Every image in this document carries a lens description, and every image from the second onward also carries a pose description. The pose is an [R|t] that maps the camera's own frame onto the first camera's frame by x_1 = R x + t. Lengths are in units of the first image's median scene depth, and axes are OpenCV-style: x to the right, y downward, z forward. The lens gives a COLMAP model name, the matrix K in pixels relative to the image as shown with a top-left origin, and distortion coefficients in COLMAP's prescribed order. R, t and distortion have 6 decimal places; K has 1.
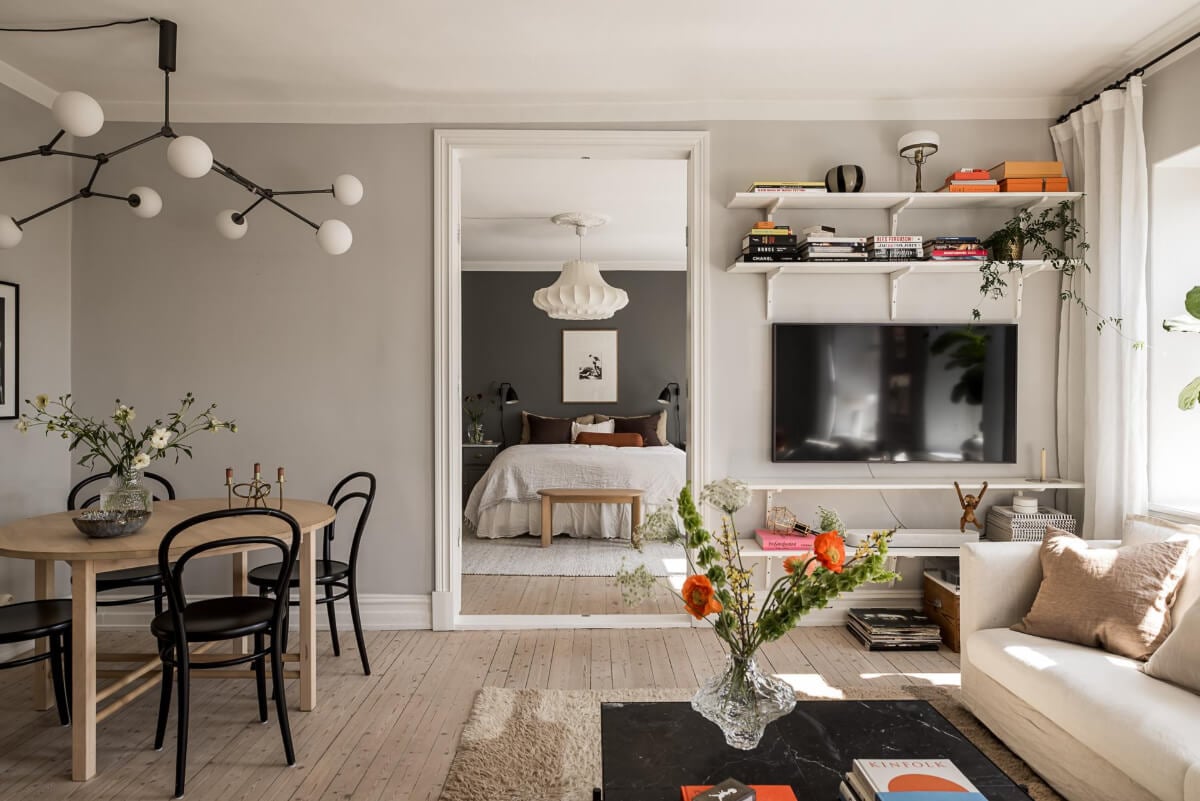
lens RADIAL K [[742.6, 0, 599.2], [0, 742.6, 396.9], [0, 0, 1]] dist [-0.000858, 0.000920]
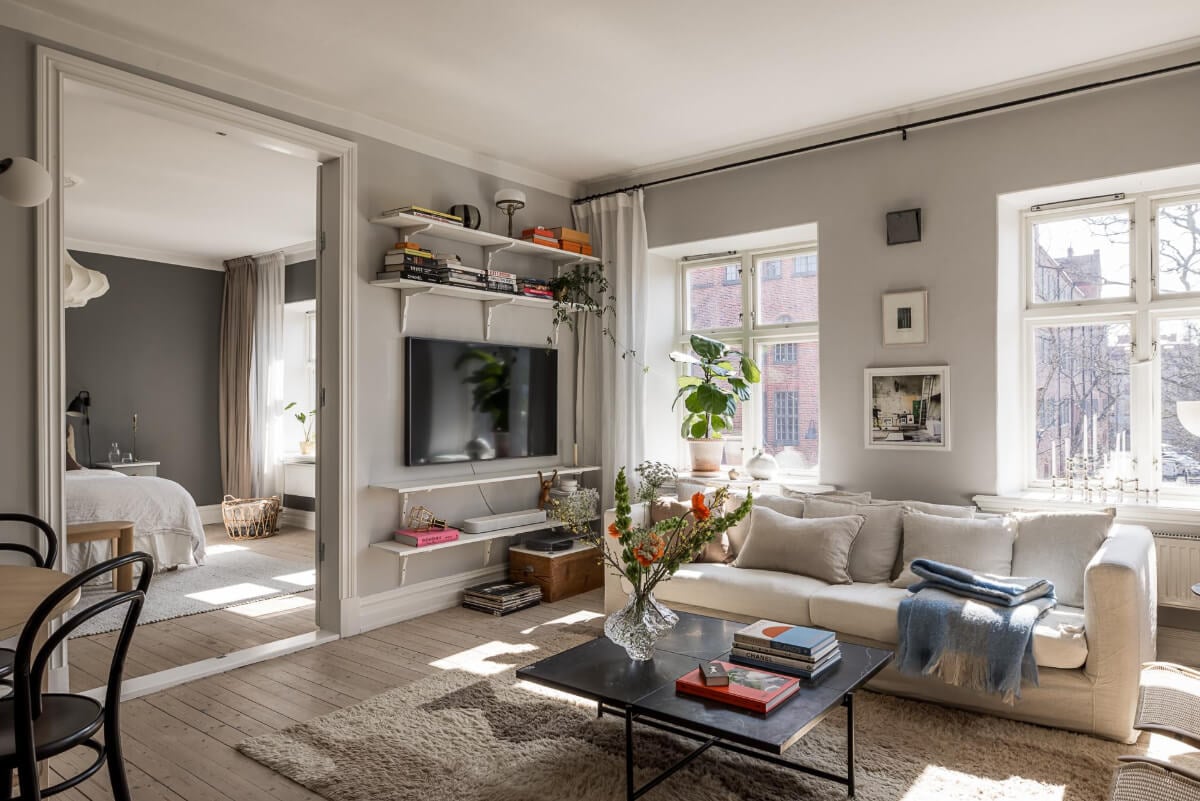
lens RADIAL K [[784.4, 0, 594.4], [0, 784.4, 400.6], [0, 0, 1]] dist [0.000322, 0.000513]
pose [[0.624883, 0.001025, 0.780718, -0.473538], [0.006621, 0.999956, -0.006613, 0.002593], [-0.780691, 0.009301, 0.624848, 0.077926]]
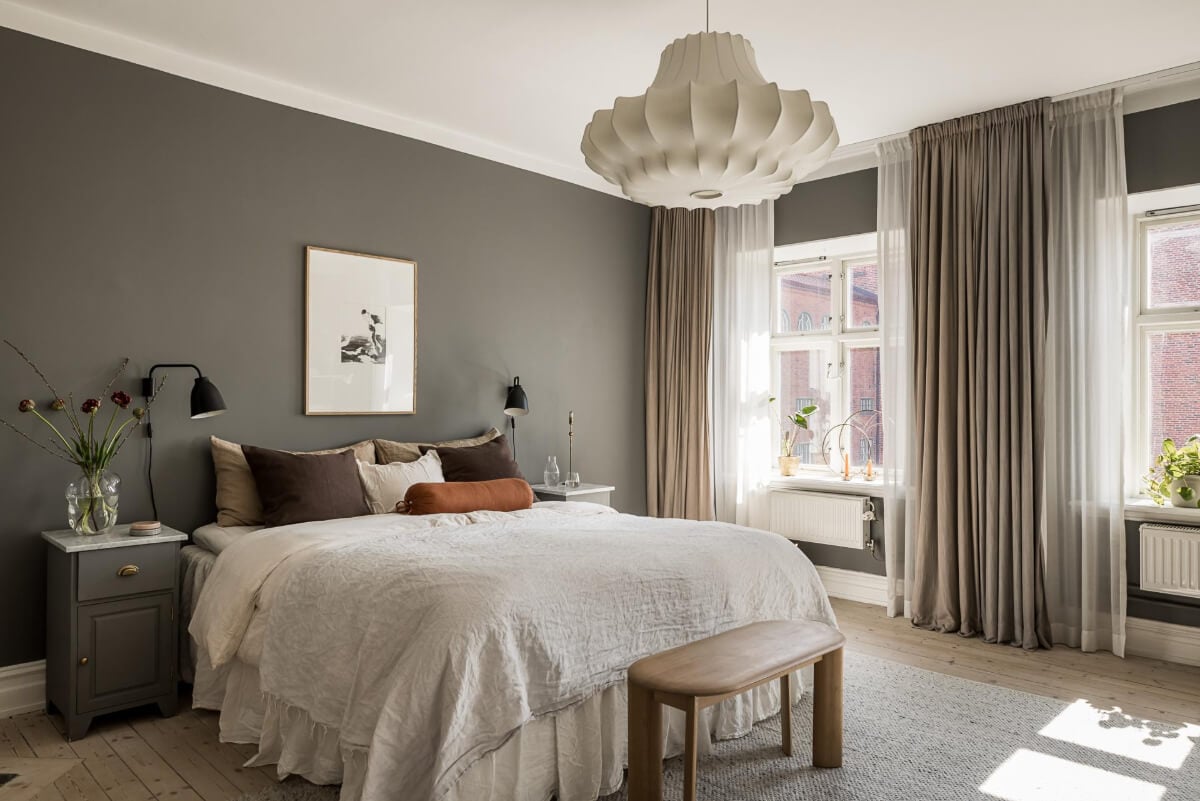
lens RADIAL K [[805.0, 0, 605.6], [0, 805.0, 397.4], [0, 0, 1]] dist [0.002215, -0.000207]
pose [[0.705829, 0.008682, 0.708329, -0.562553], [-0.004852, 0.999961, -0.007422, 0.000224], [-0.708365, 0.001802, 0.705844, 1.194826]]
